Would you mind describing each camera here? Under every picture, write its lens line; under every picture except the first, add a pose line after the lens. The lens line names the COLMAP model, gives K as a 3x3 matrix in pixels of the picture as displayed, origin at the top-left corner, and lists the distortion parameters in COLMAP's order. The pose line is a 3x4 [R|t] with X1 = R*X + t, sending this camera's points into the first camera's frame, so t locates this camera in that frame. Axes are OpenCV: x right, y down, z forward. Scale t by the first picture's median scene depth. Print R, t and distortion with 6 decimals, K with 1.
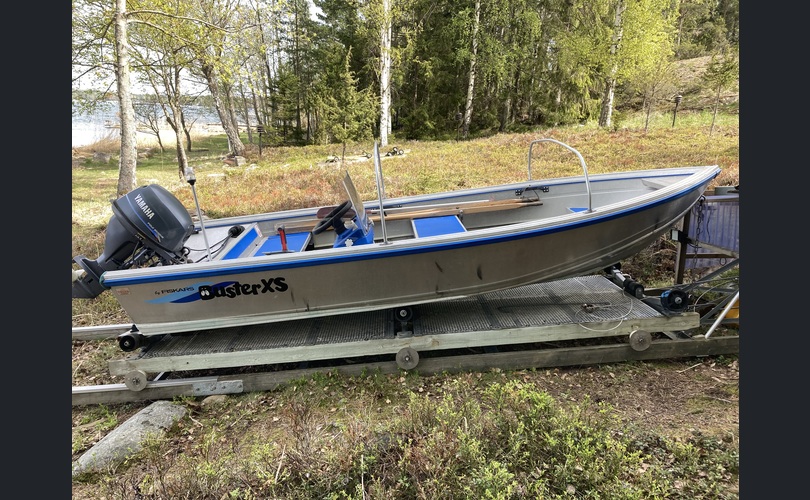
lens RADIAL K [[573.8, 0, 405.0], [0, 573.8, 250.0], [0, 0, 1]] dist [0.005466, -0.000230]
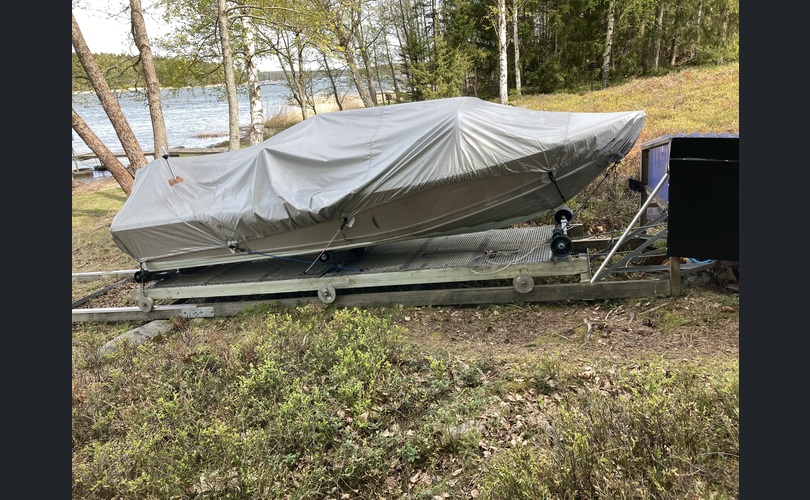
lens RADIAL K [[573.8, 0, 405.0], [0, 573.8, 250.0], [0, 0, 1]] dist [0.005466, -0.000230]
pose [[0.949256, 0.002697, -0.314494, 0.530303], [0.018988, 0.997648, 0.065867, 0.020060], [0.313932, -0.068496, 0.946971, -0.082326]]
